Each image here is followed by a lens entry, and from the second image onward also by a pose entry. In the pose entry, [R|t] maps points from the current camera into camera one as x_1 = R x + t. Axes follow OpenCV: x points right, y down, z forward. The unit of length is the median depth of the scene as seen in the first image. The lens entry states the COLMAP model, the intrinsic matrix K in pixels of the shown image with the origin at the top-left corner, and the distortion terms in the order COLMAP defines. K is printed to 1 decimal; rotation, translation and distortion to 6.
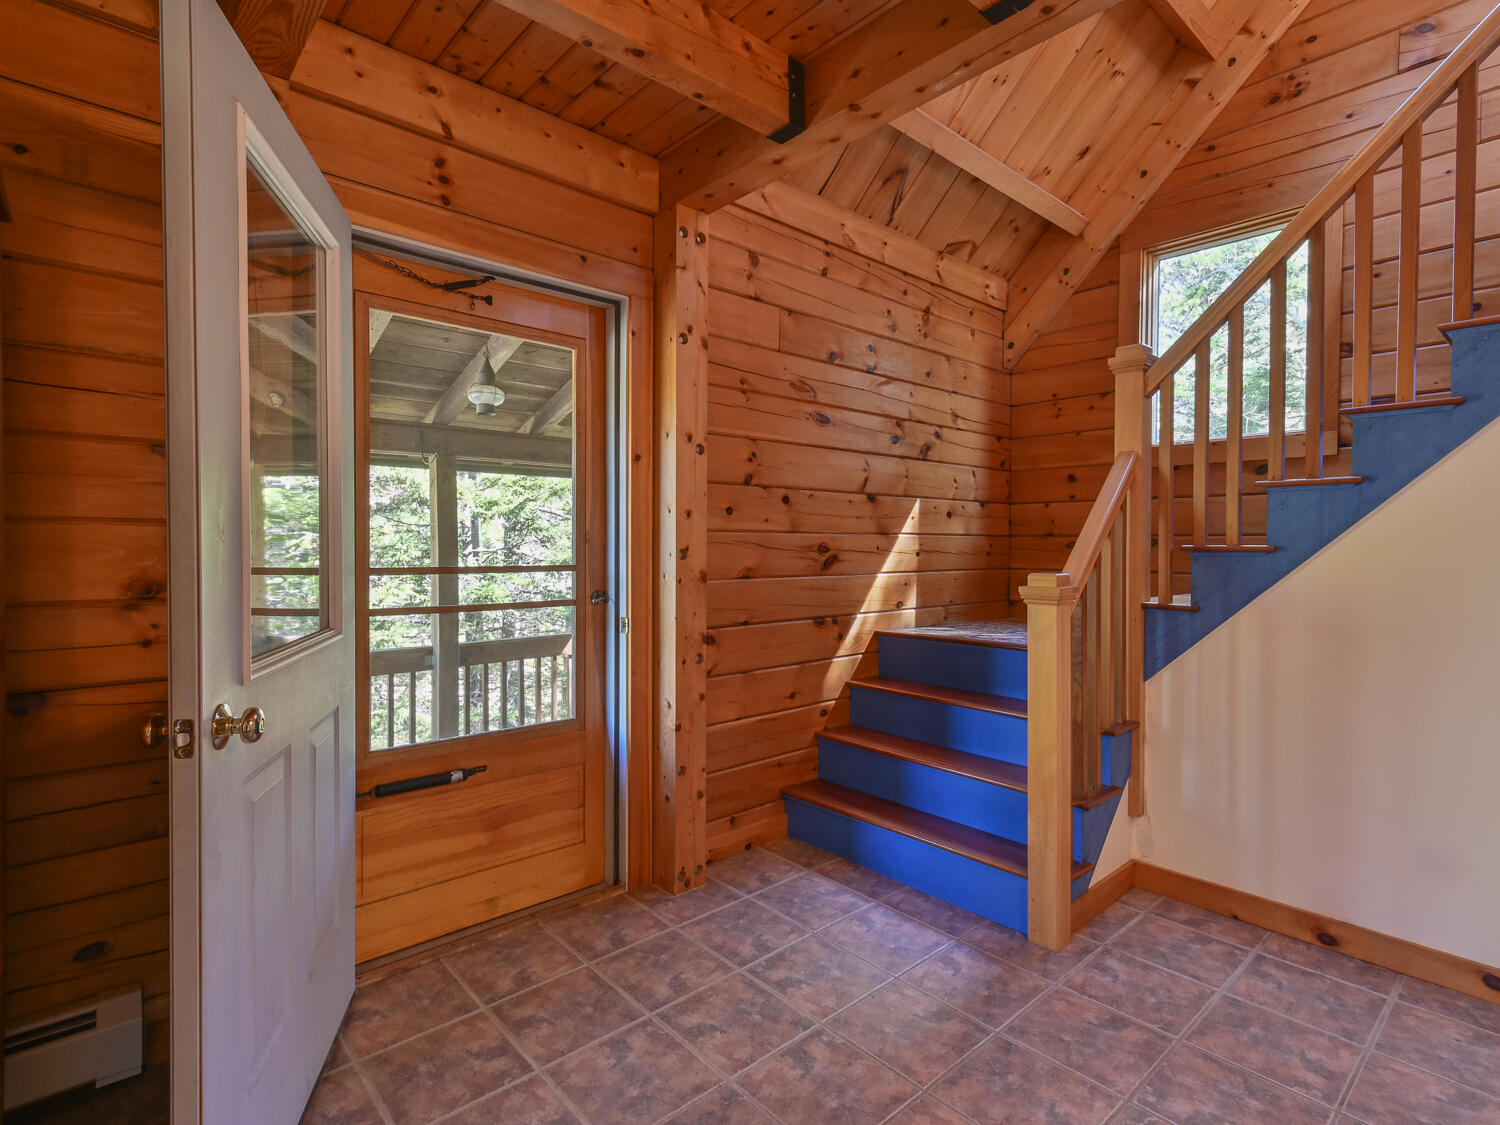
lens RADIAL K [[775.5, 0, 715.6], [0, 775.5, 550.7], [0, 0, 1]] dist [0.019237, -0.003533]
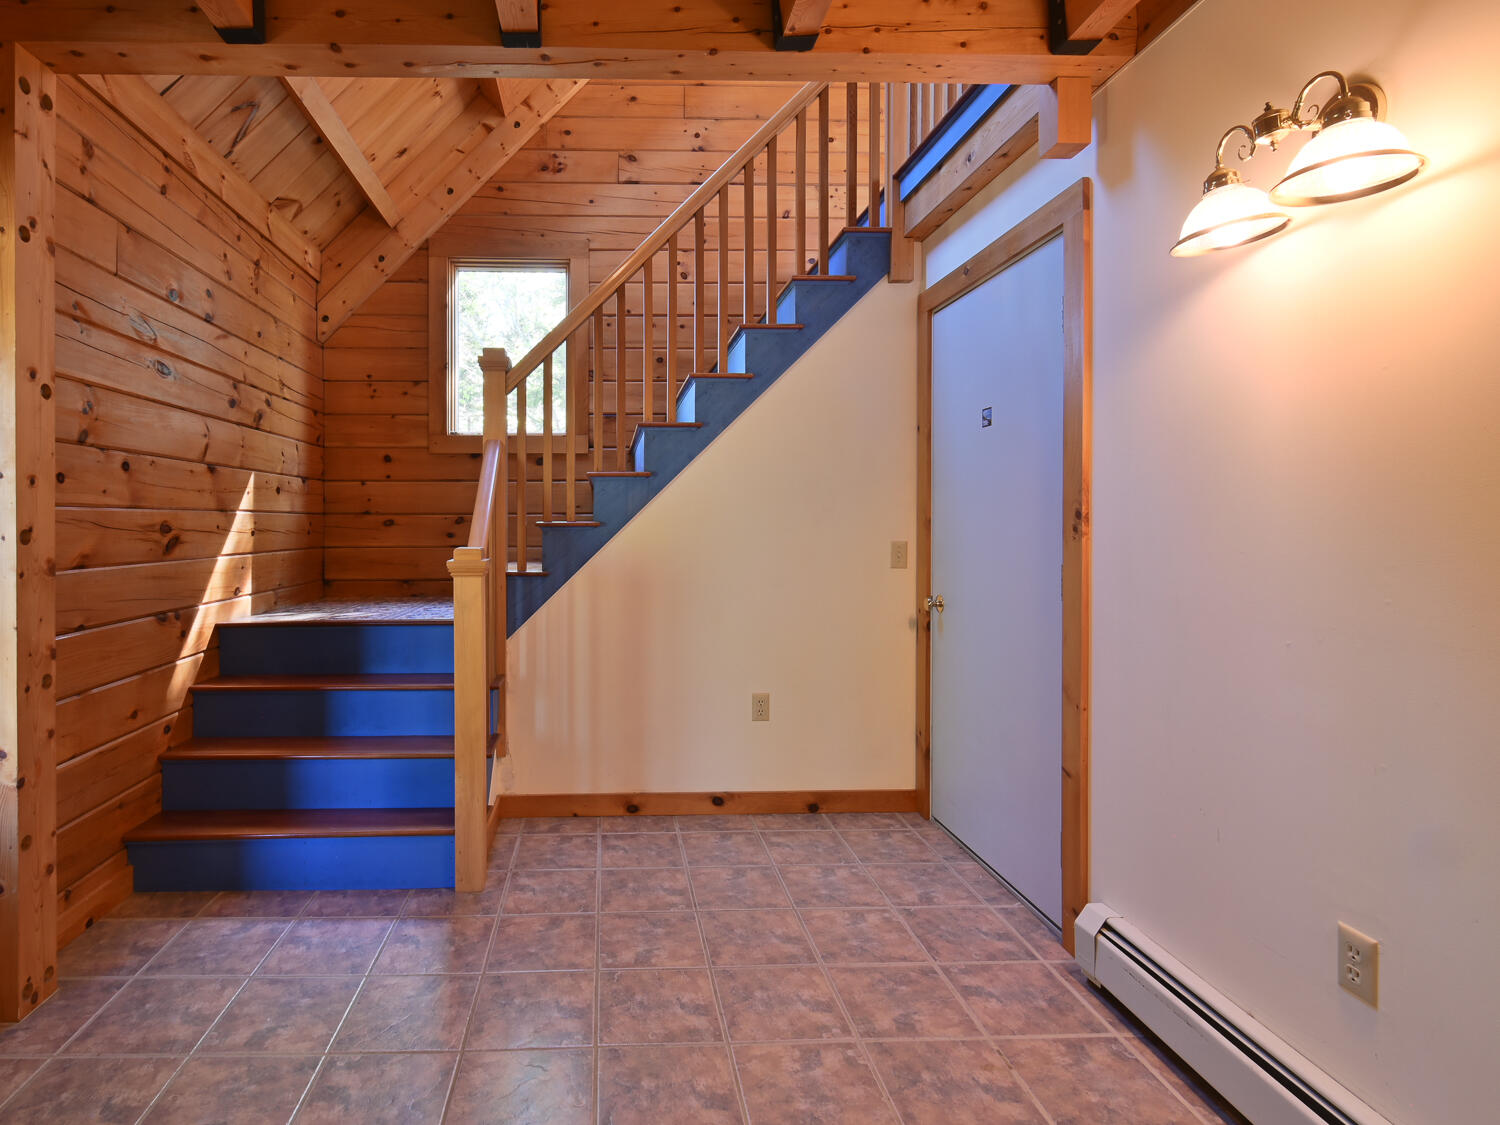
lens RADIAL K [[775.5, 0, 693.3], [0, 775.5, 524.4], [0, 0, 1]] dist [0.019237, -0.003533]
pose [[0.622877, -0.007802, 0.782281, -0.155973], [0.012624, 0.999920, -0.000079, 0.000592], [-0.782218, 0.009925, 0.622925, 0.051545]]
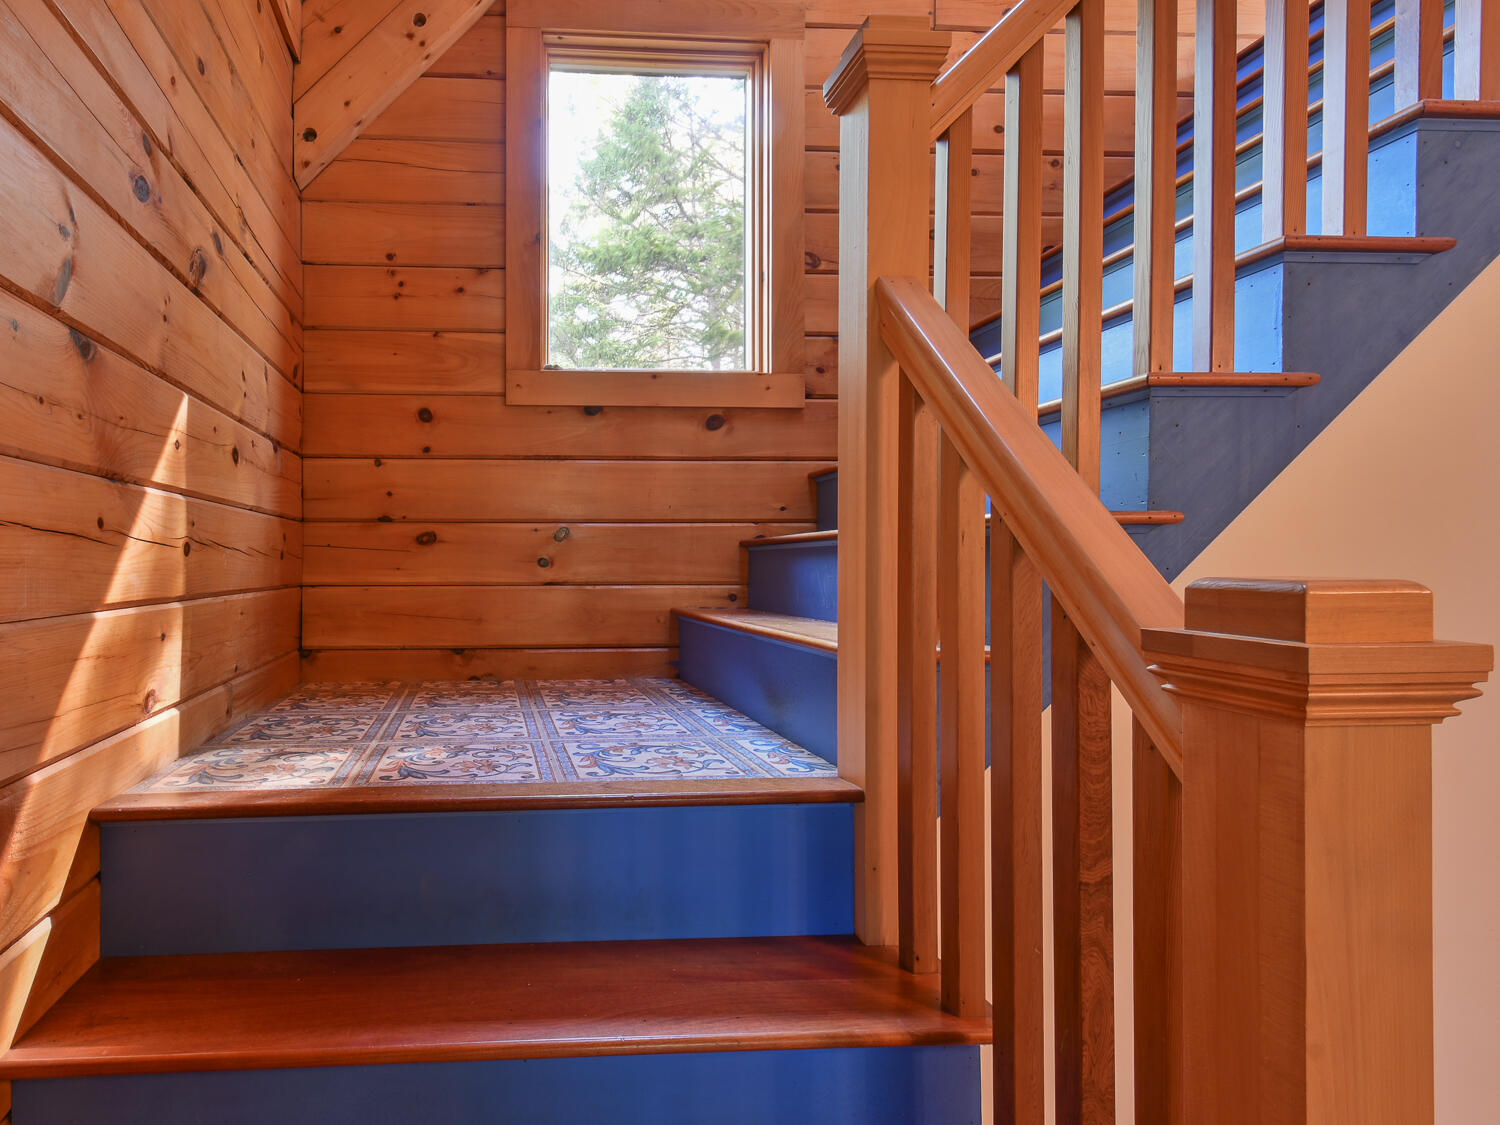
lens RADIAL K [[974.6, 0, 725.0], [0, 974.6, 545.2], [0, 0, 1]] dist [0.027403, -0.004440]
pose [[0.599858, 0.002712, 0.800102, 0.058989], [0.013077, 0.999827, -0.013193, 0.014432], [-0.800000, 0.018377, 0.599719, 0.653783]]
